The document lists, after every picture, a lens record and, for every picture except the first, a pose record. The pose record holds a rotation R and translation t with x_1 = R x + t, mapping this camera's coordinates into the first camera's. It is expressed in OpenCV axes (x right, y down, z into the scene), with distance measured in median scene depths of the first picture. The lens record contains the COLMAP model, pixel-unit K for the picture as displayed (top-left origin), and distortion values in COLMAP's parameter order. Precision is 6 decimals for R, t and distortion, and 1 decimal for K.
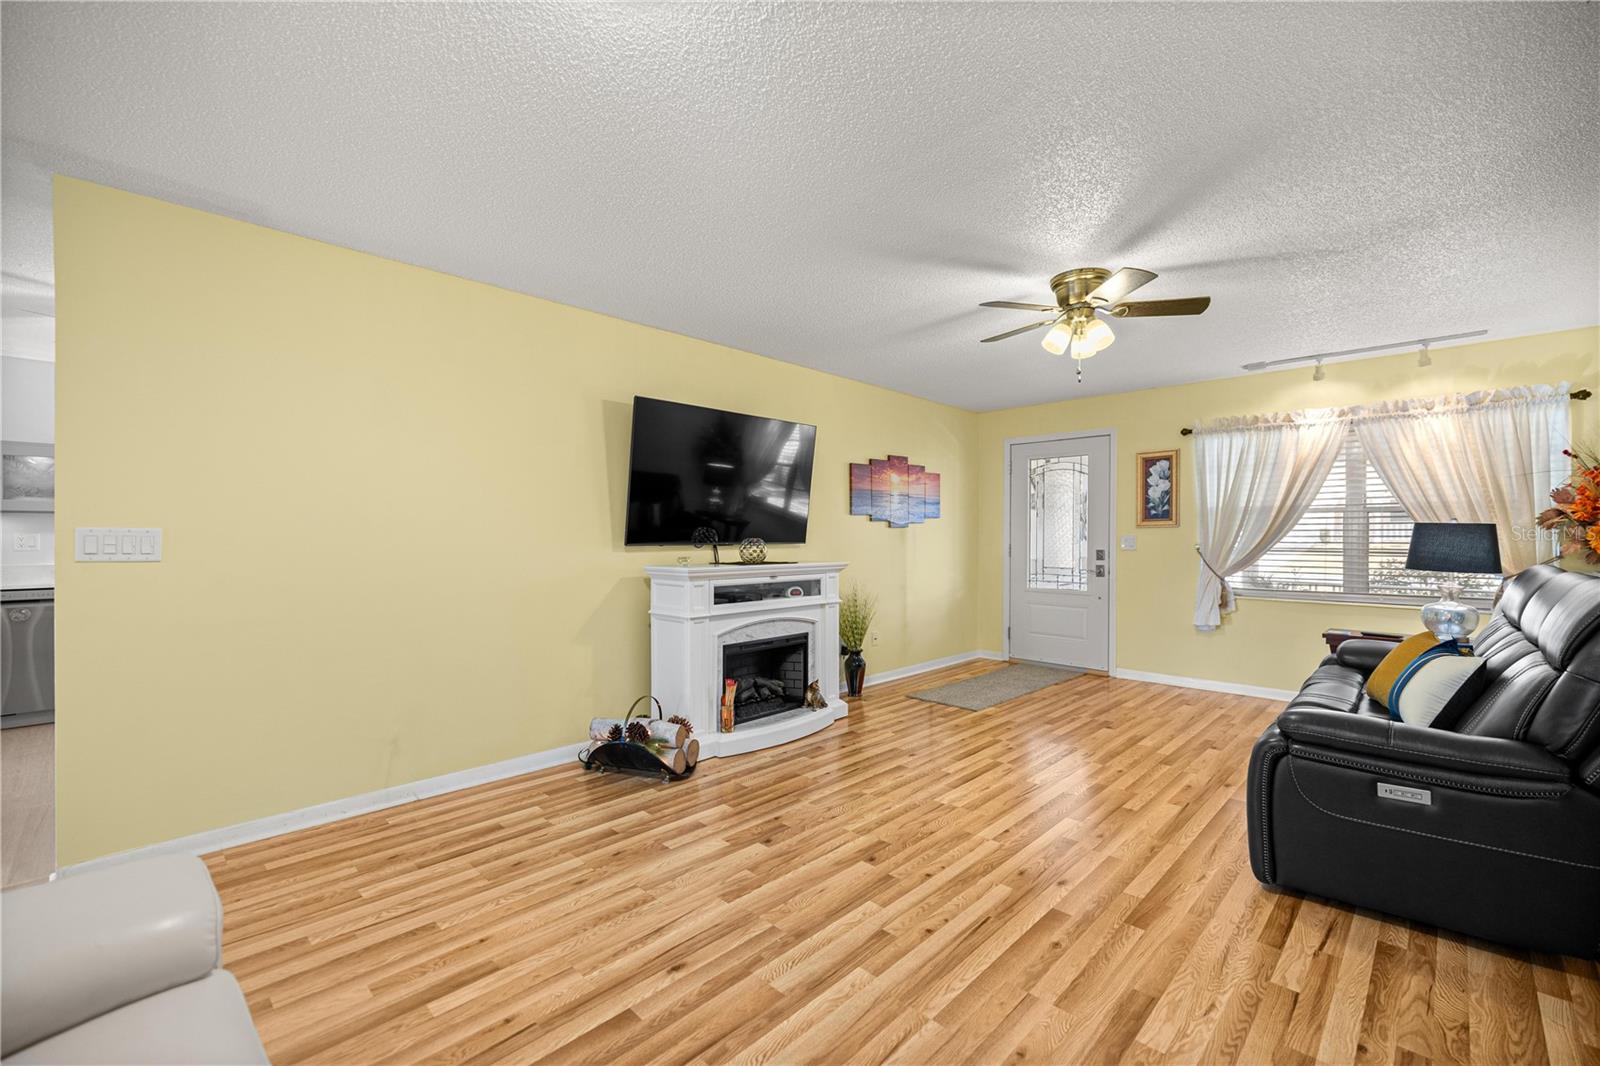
lens RADIAL K [[691.8, 0, 803.3], [0, 691.8, 532.9], [0, 0, 1]] dist [0.002000, 0.000370]
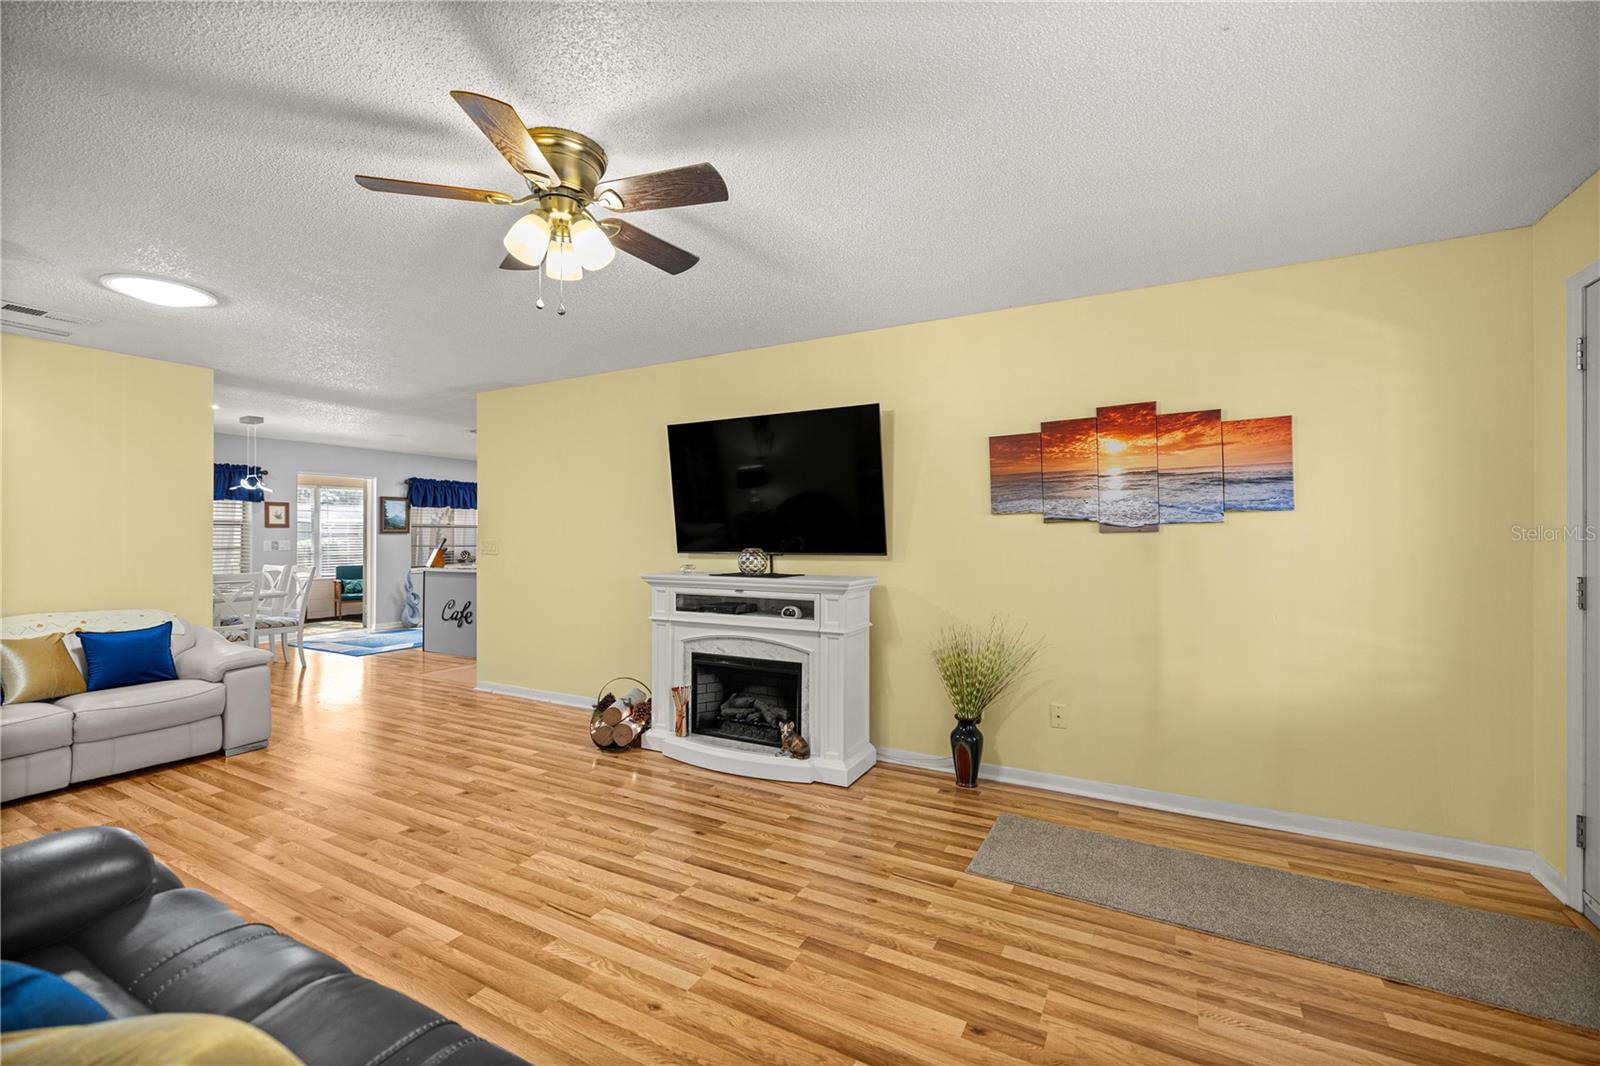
lens RADIAL K [[691.8, 0, 798.7], [0, 691.8, 527.3], [0, 0, 1]] dist [0.002000, 0.000370]
pose [[0.234220, -0.013701, -0.972087, 0.883634], [0.005133, 0.999904, -0.012856, -0.008685], [0.972170, -0.001979, 0.234268, 0.873269]]
